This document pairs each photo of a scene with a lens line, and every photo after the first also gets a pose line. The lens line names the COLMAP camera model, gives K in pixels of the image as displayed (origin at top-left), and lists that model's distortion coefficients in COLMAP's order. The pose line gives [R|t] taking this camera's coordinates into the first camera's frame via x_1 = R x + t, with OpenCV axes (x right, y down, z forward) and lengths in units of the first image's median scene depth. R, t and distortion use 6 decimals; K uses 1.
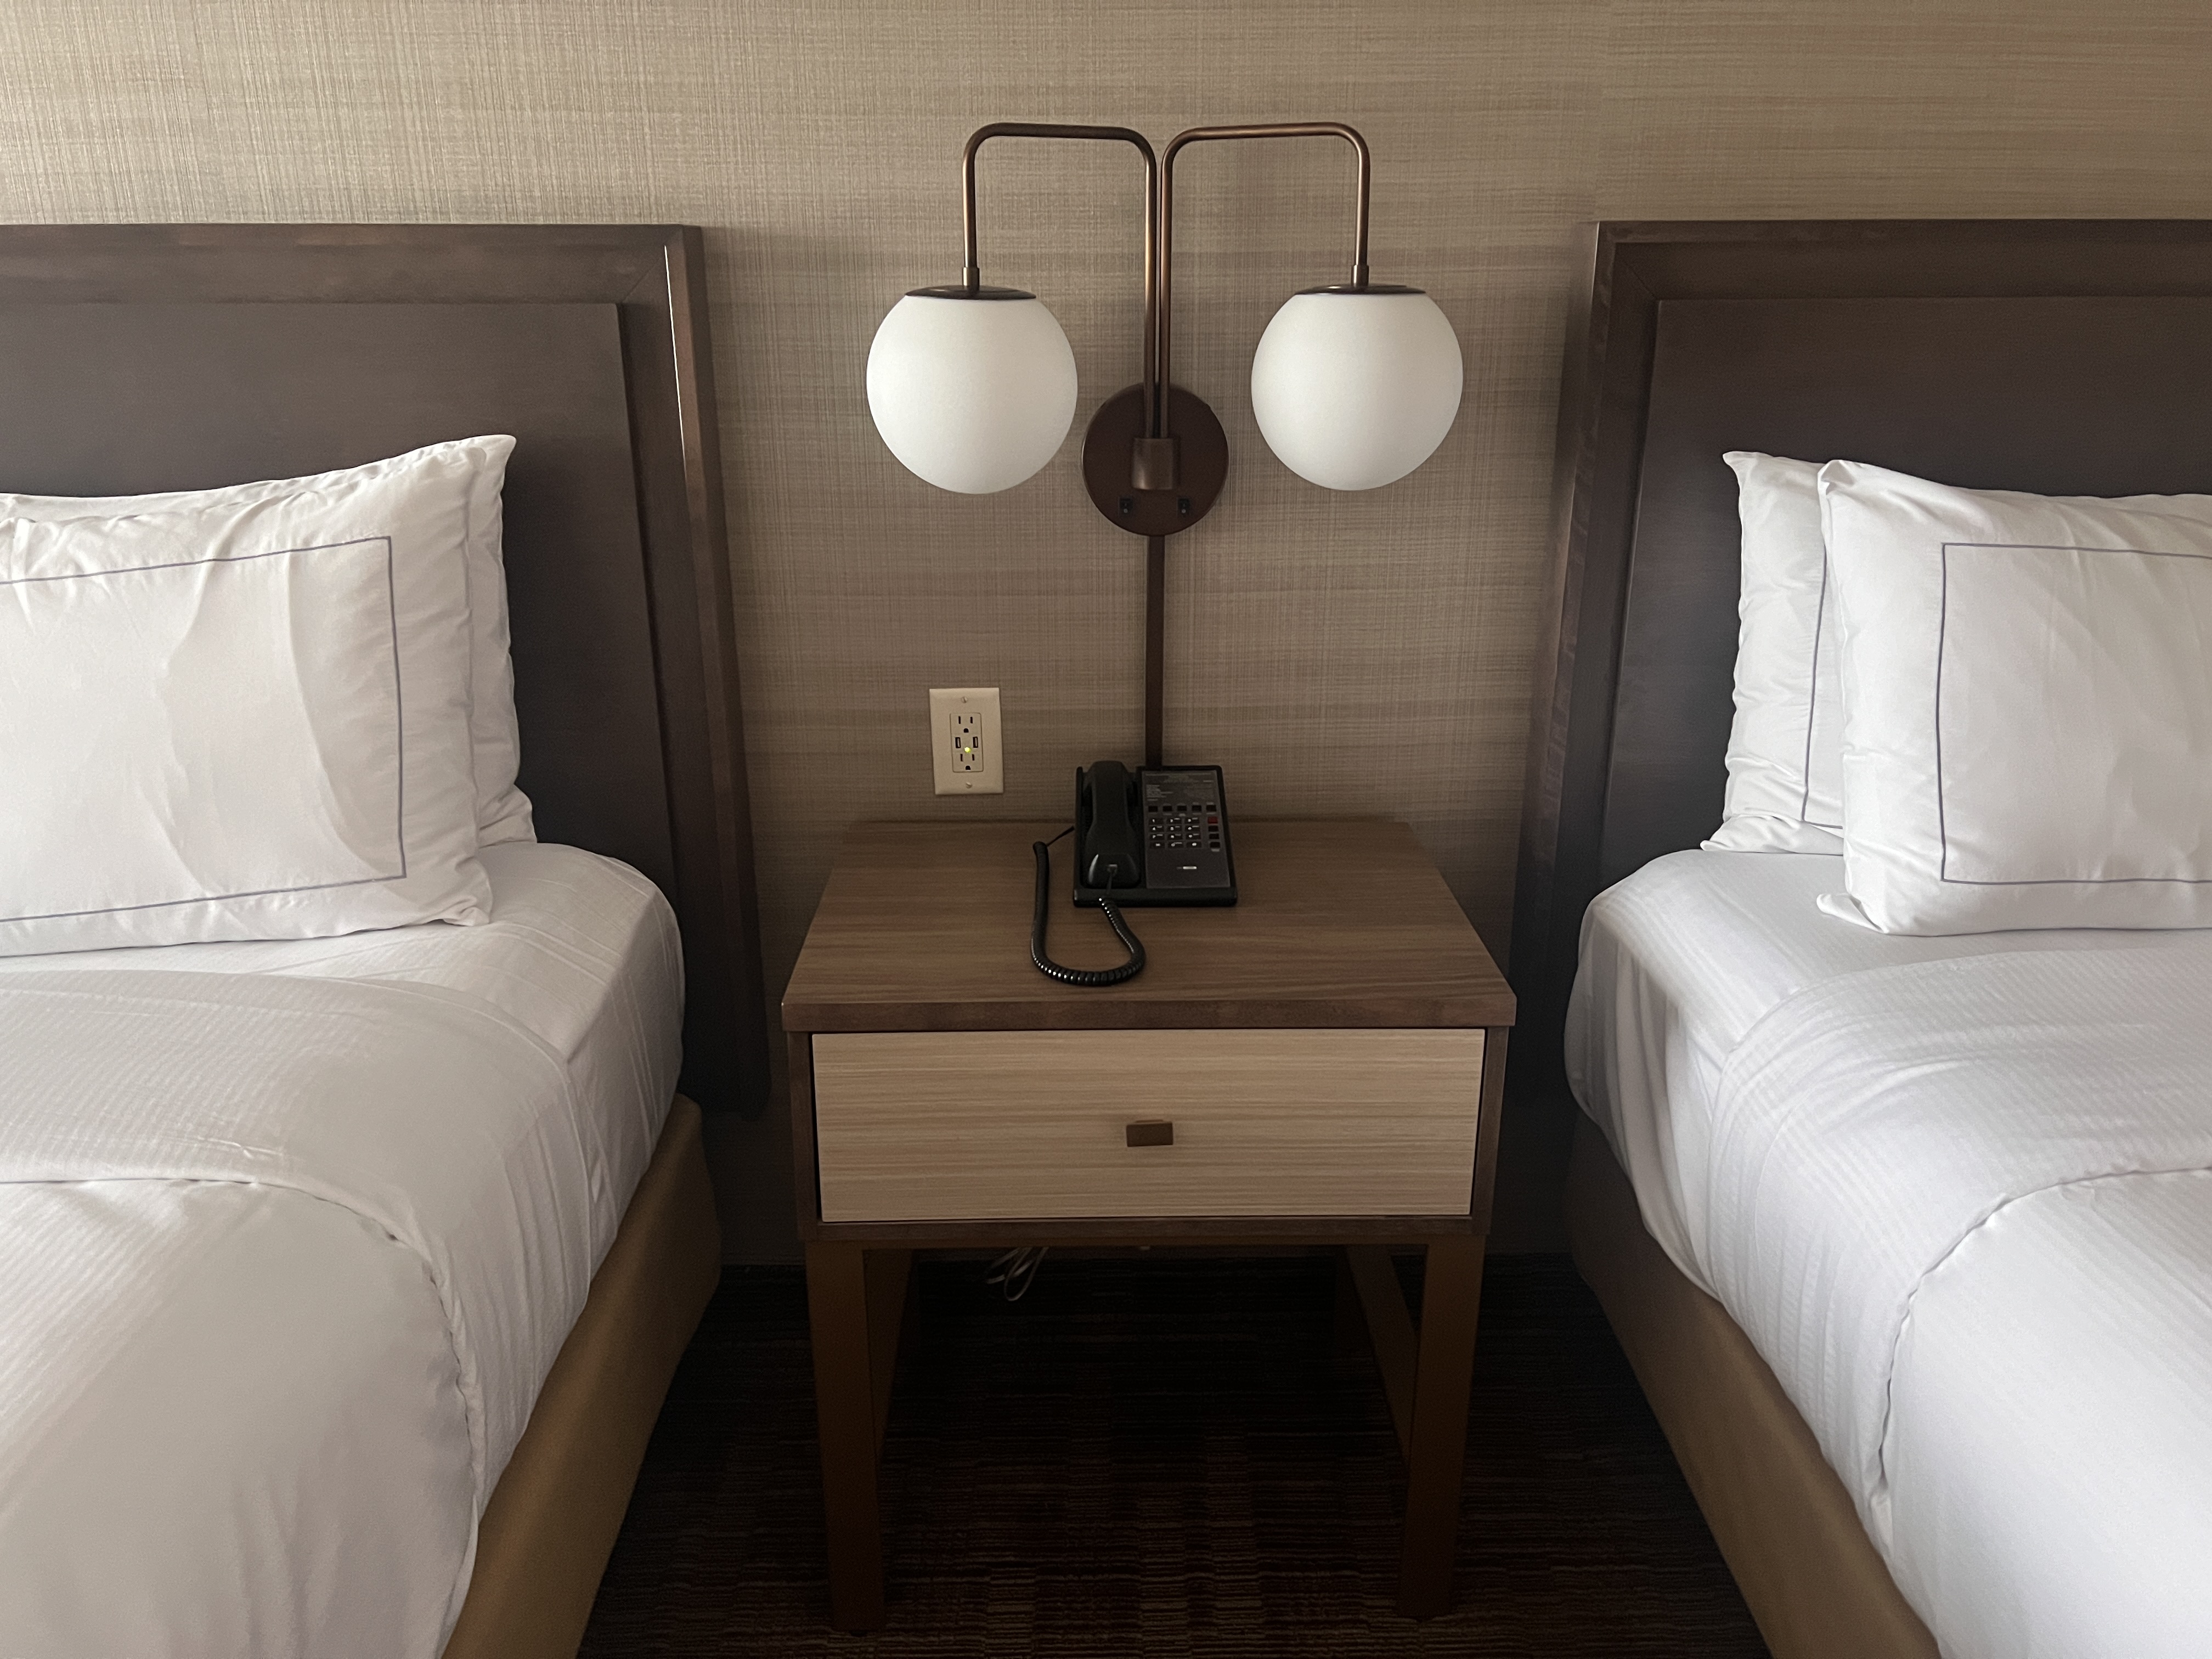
lens RADIAL K [[1659.9, 0, 1117.9], [0, 1659.9, 824.3], [0, 0, 1]] dist [0.040090, -0.039241]
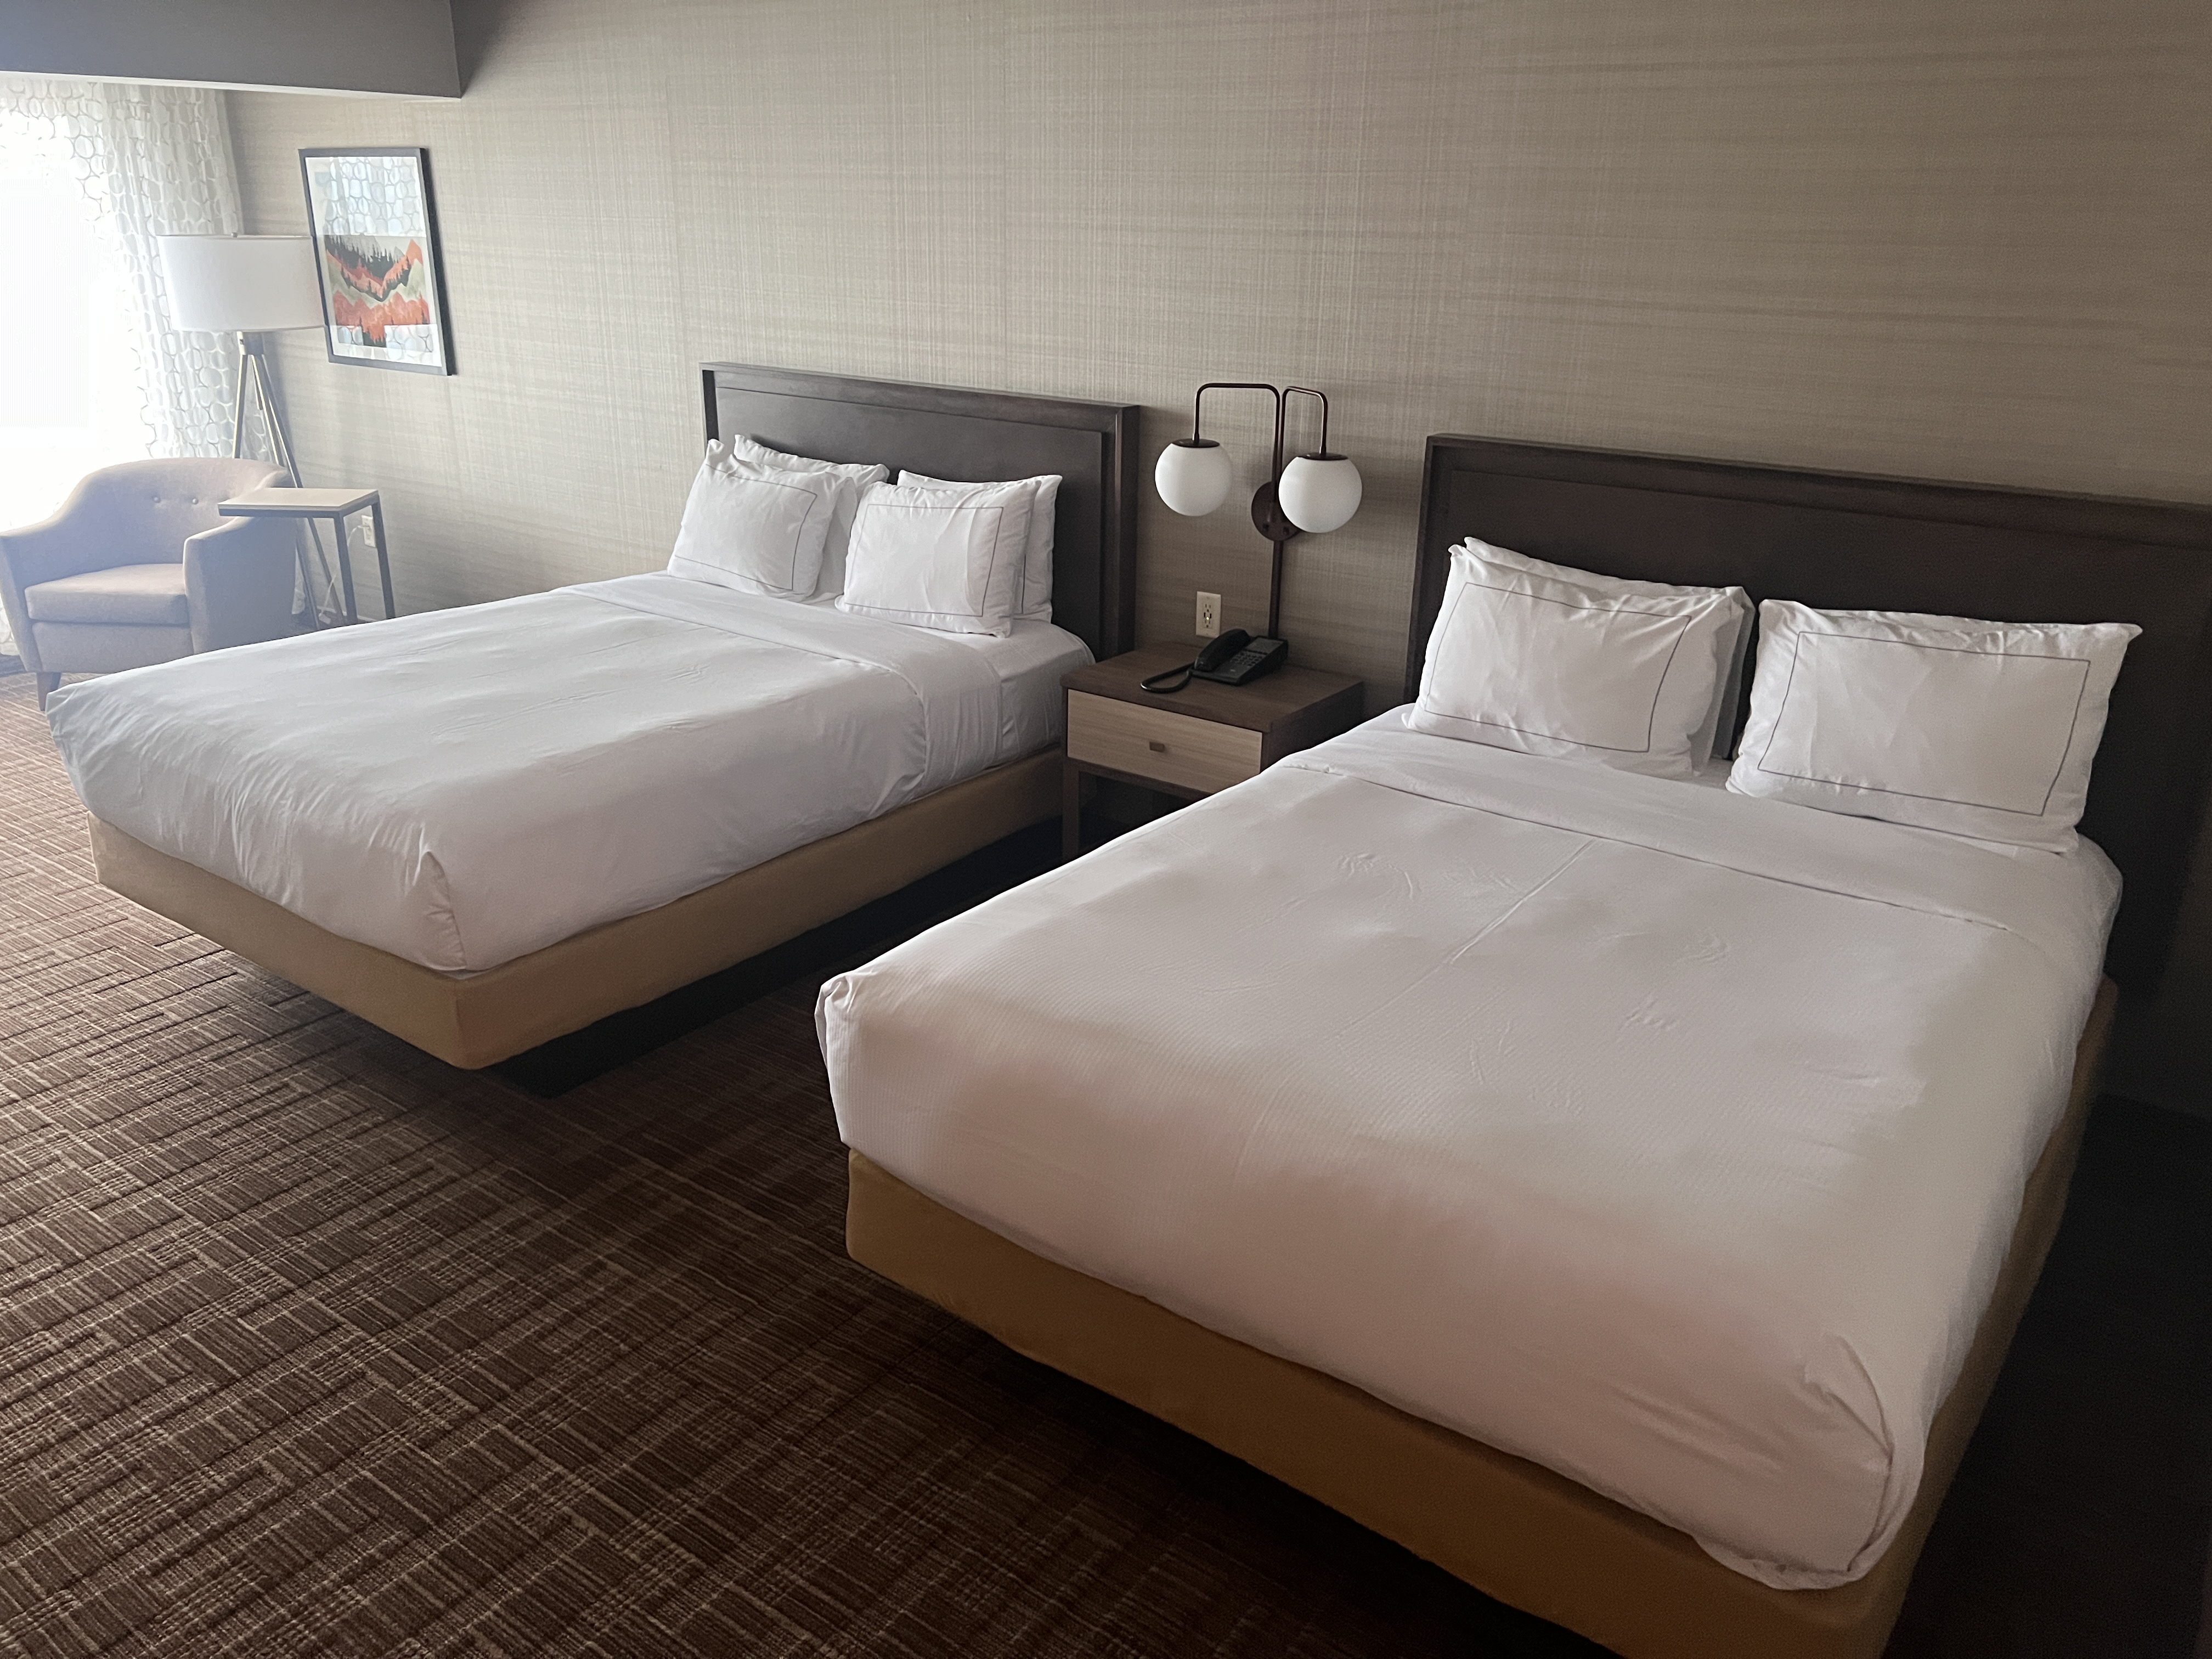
lens RADIAL K [[1659.9, 0, 1098.1], [0, 1659.9, 817.9], [0, 0, 1]] dist [0.040090, -0.039241]
pose [[0.790049, 0.225828, -0.569934, 1.416807], [-0.215654, 0.972635, 0.086450, 0.073019], [0.573861, 0.054609, 0.817130, -1.226298]]
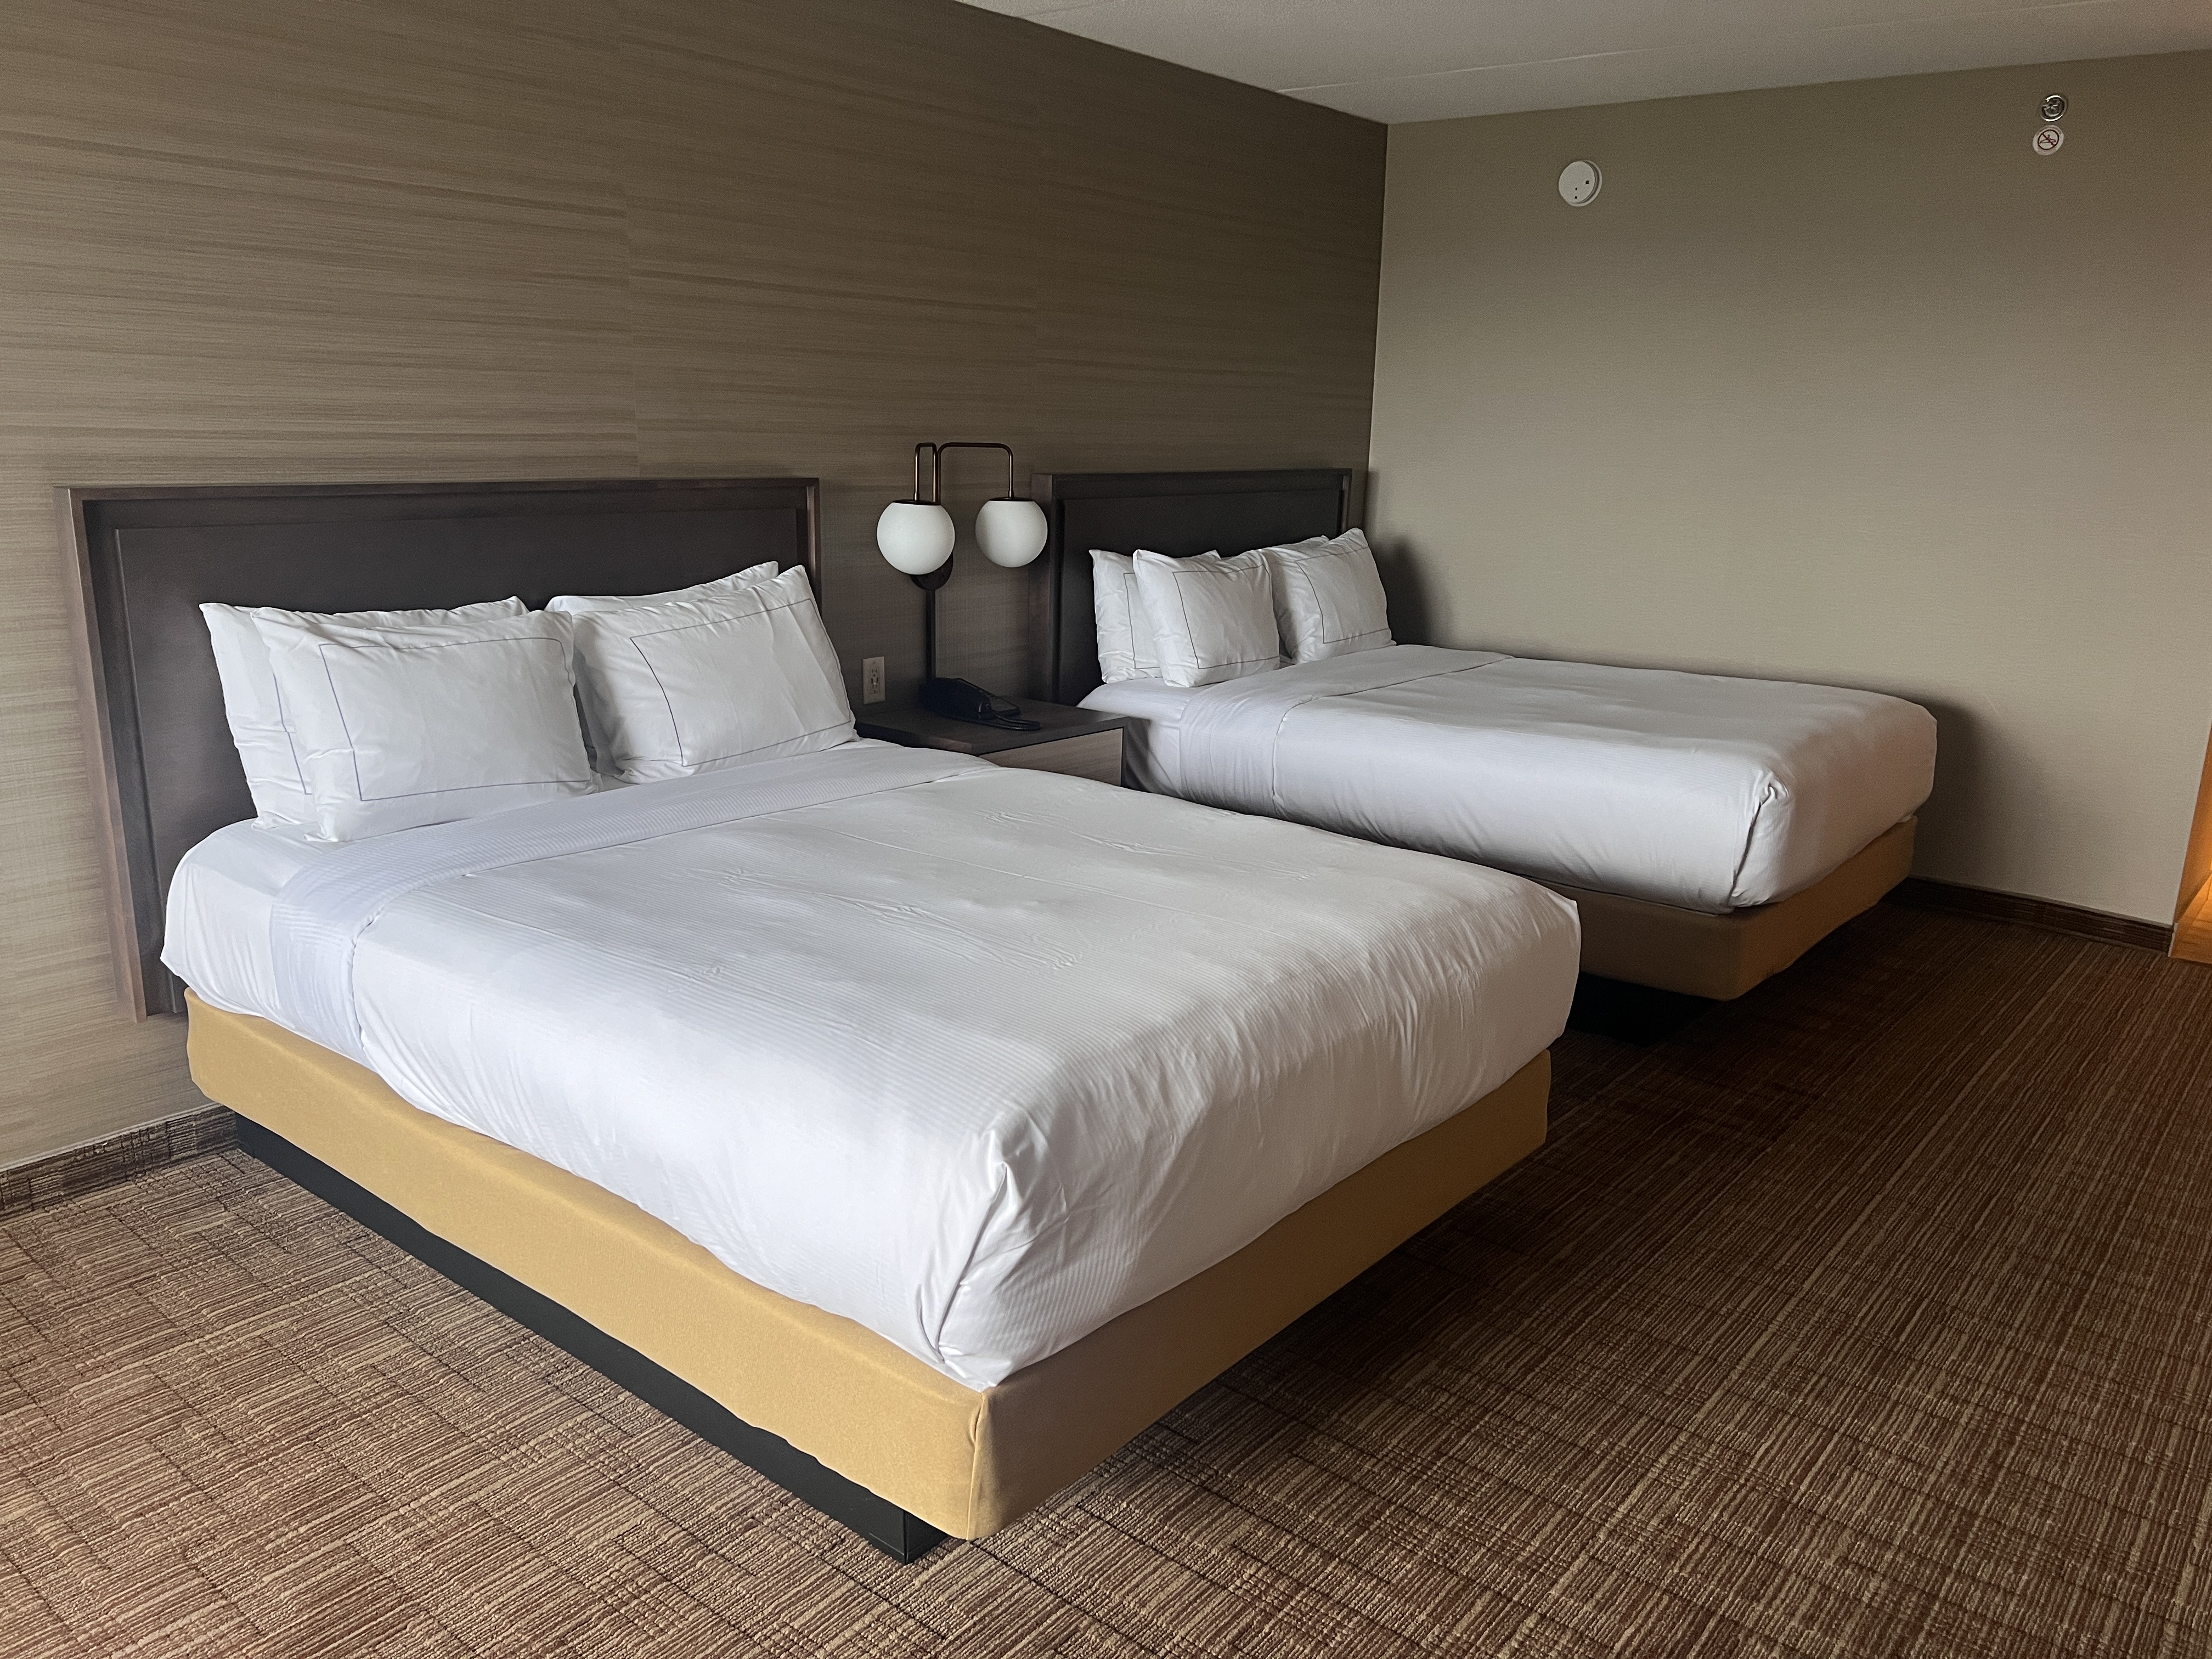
lens RADIAL K [[1659.9, 0, 1121.3], [0, 1659.9, 838.7], [0, 0, 1]] dist [0.040090, -0.039241]
pose [[0.635919, -0.168022, 0.753244, -1.974868], [0.222519, 0.974482, 0.029513, 0.209734], [-0.738981, 0.148843, 0.657079, -0.943187]]
